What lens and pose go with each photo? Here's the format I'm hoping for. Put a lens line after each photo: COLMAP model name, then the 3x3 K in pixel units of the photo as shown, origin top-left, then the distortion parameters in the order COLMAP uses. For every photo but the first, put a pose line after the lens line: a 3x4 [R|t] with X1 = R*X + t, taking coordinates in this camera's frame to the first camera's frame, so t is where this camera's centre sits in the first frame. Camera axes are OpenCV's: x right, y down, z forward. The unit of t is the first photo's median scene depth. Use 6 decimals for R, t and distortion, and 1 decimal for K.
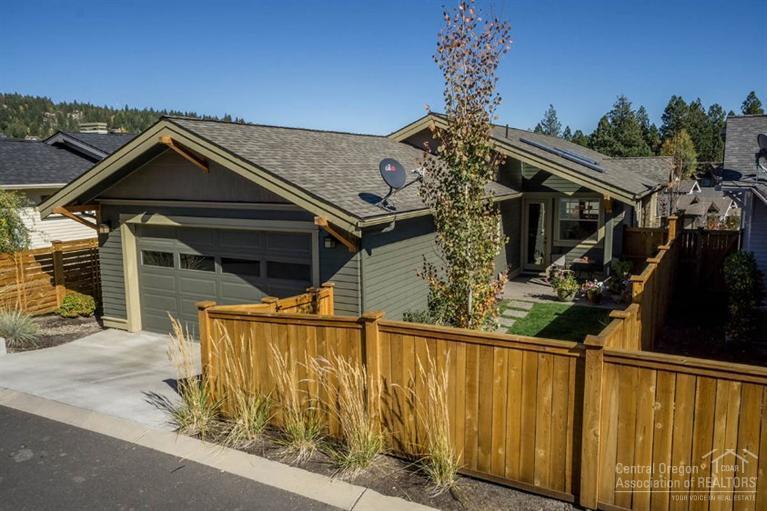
lens RADIAL K [[547.9, 0, 383.5], [0, 547.9, 255.5], [0, 0, 1]] dist [-0.000341, -0.002928]
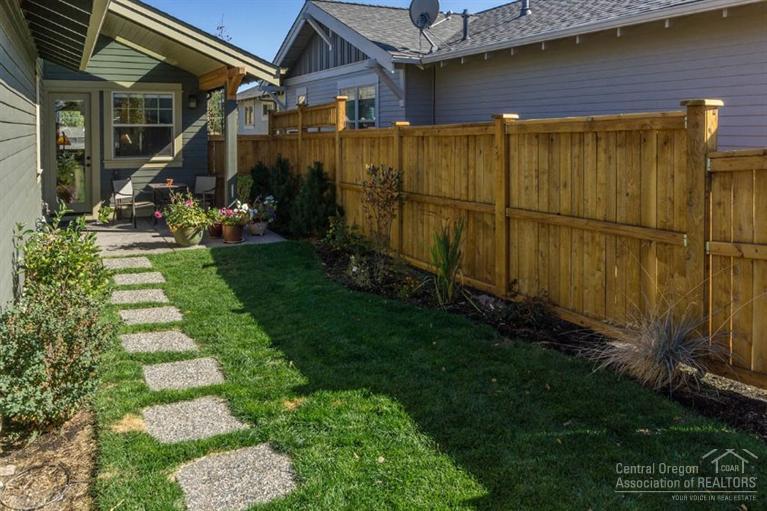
lens RADIAL K [[602.0, 0, 348.0], [0, 602.0, 148.1], [0, 0, 1]] dist [-0.000533, -0.000749]
pose [[0.602688, -0.012347, 0.797882, -0.074360], [0.108005, 0.991942, -0.066232, 0.040129], [-0.790634, 0.126093, 0.599164, 0.452256]]
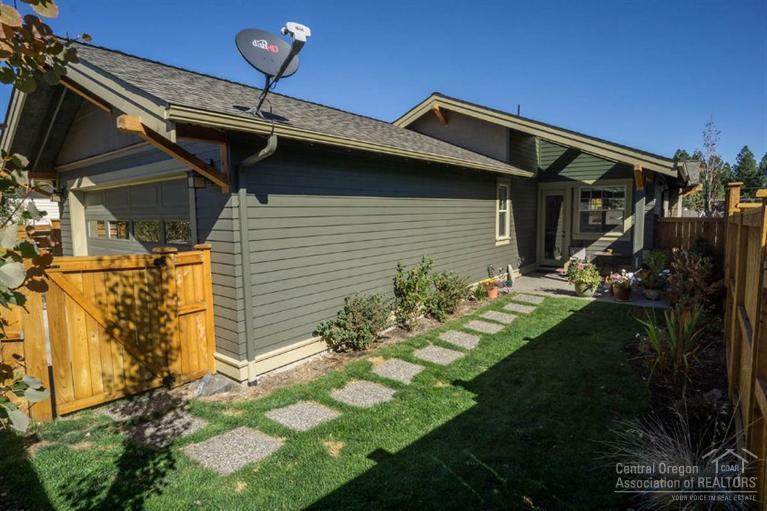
lens RADIAL K [[399.4, 0, 383.5], [0, 399.4, 255.5], [0, 0, 1]] dist [-0.032943, 0.000778]
pose [[0.987119, 0.017339, -0.159045, 0.121386], [-0.022704, 0.999231, -0.031979, 0.046287], [0.158368, 0.035178, 0.986753, 0.344614]]
